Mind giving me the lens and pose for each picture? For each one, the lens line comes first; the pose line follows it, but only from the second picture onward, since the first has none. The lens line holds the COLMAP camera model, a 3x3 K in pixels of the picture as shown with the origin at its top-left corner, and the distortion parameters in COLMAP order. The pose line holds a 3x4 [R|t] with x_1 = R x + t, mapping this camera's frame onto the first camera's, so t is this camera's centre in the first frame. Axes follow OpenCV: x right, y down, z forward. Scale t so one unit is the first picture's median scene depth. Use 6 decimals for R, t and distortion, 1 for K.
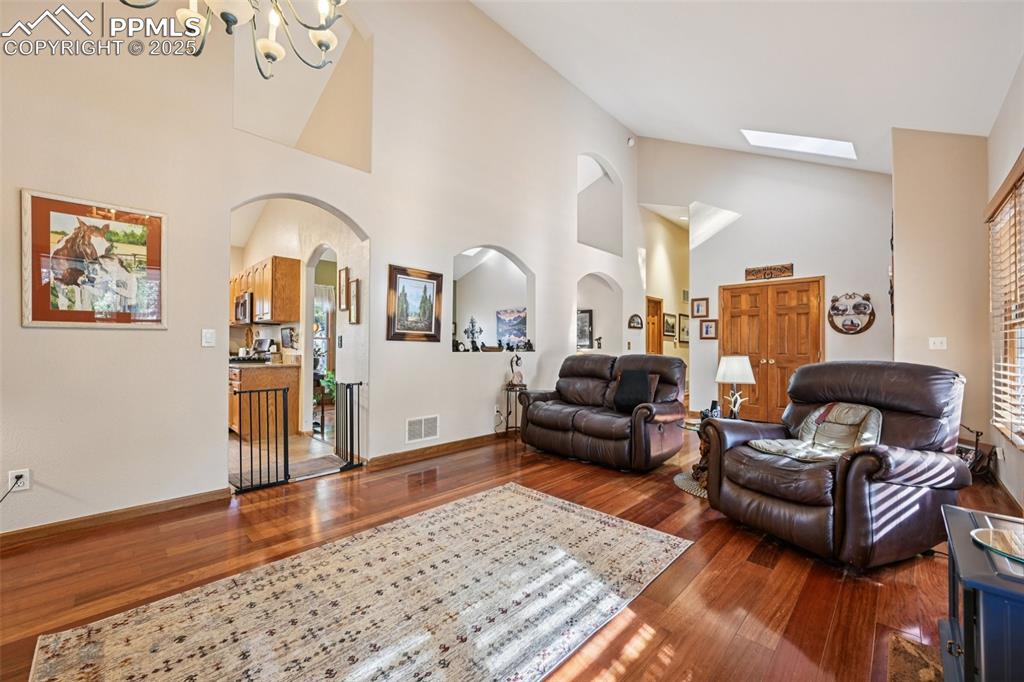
lens RADIAL K [[402.7, 0, 515.9], [0, 402.7, 347.1], [0, 0, 1]] dist [-0.008272, 0.000020]
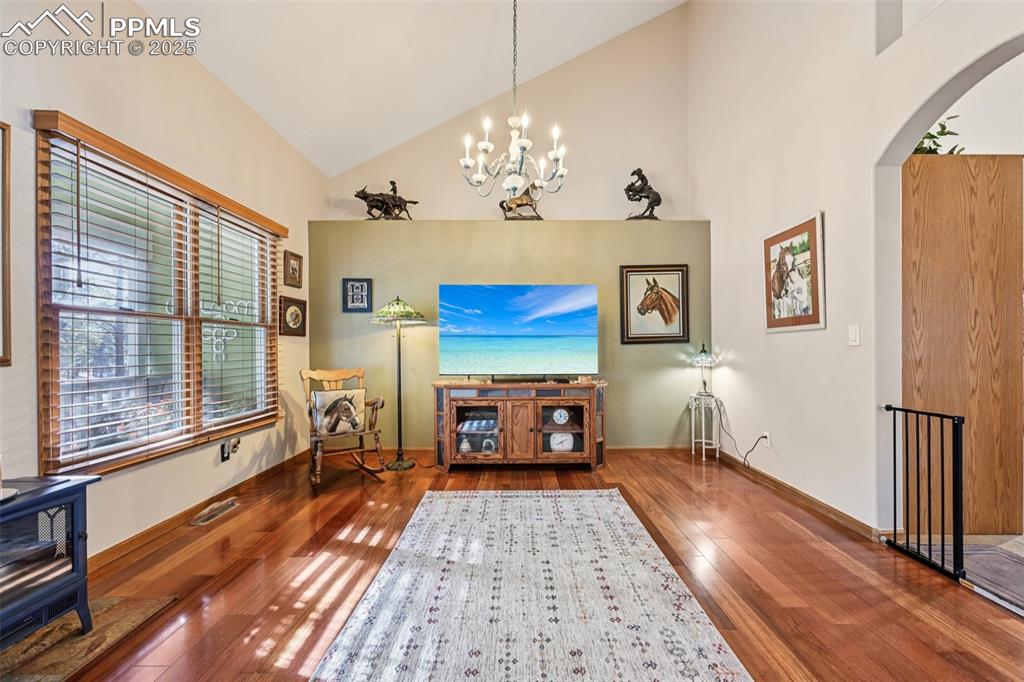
lens RADIAL K [[400.1, 0, 519.3], [0, 400.1, 348.3], [0, 0, 1]] dist [0.001688, 0.000148]
pose [[-0.714366, -0.001450, -0.699771, 0.366474], [0.001763, 0.999991, -0.003872, 0.007462], [0.699770, -0.004000, -0.714357, 1.268971]]
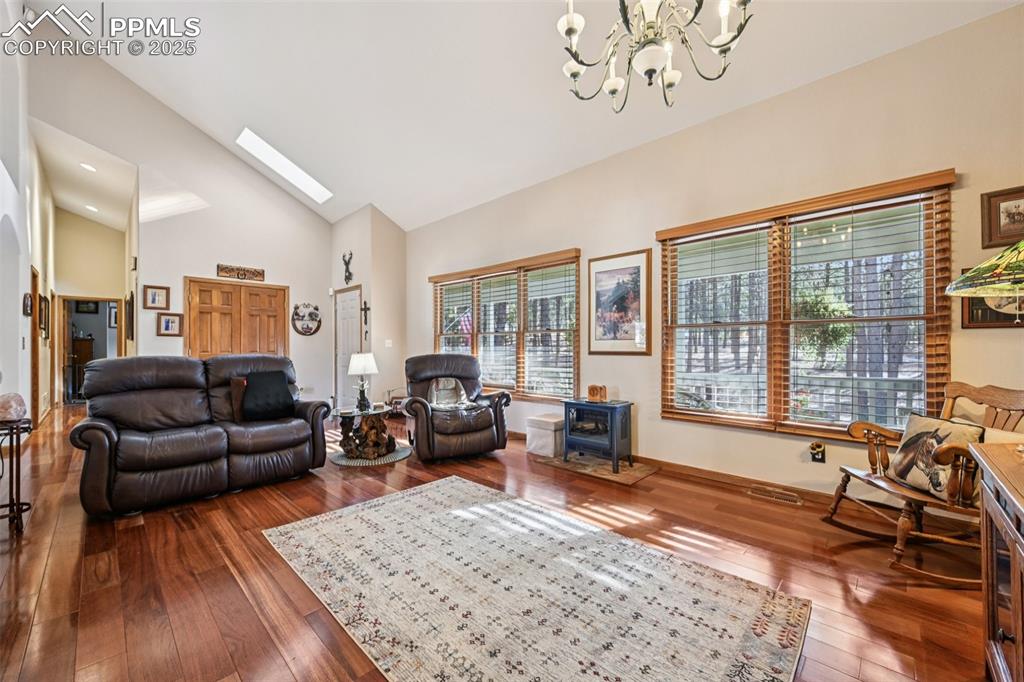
lens RADIAL K [[400.1, 0, 519.3], [0, 400.1, 348.3], [0, 0, 1]] dist [0.001688, 0.000148]
pose [[-0.010901, -0.008275, 0.999906, -0.977786], [-0.001464, 0.999965, 0.008259, -0.005719], [-0.999940, -0.001374, -0.010913, 0.710097]]
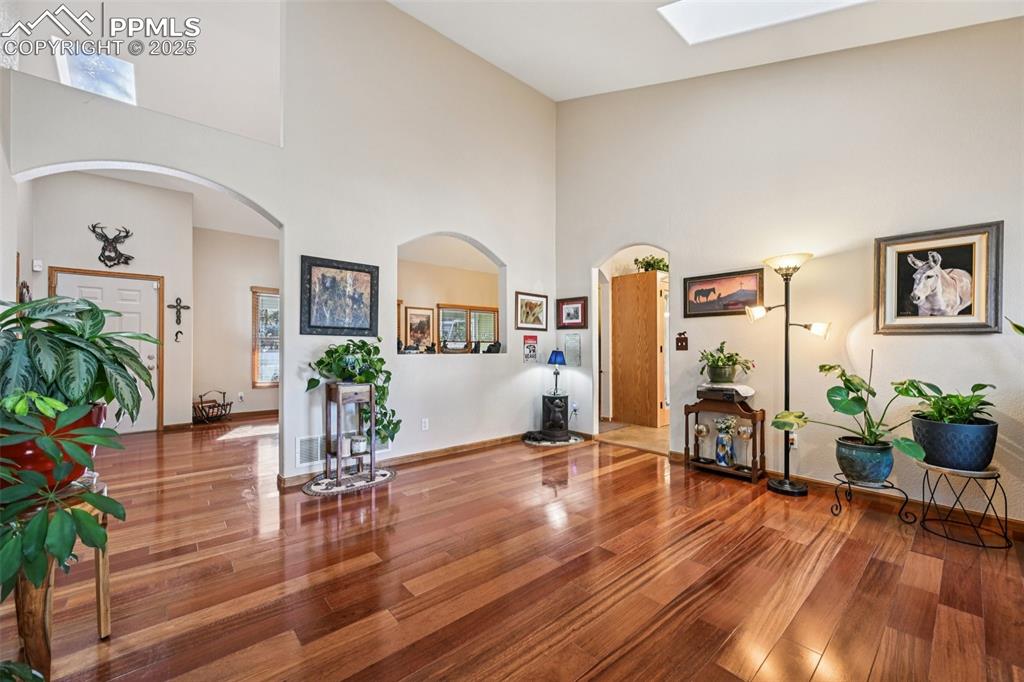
lens RADIAL K [[402.7, 0, 515.9], [0, 402.7, 347.1], [0, 0, 1]] dist [-0.008272, 0.000020]
pose [[-0.996563, -0.000701, 0.082836, -0.534656], [-0.001211, 0.999981, -0.006114, 0.001982], [-0.082830, -0.006193, -0.996544, 3.766933]]
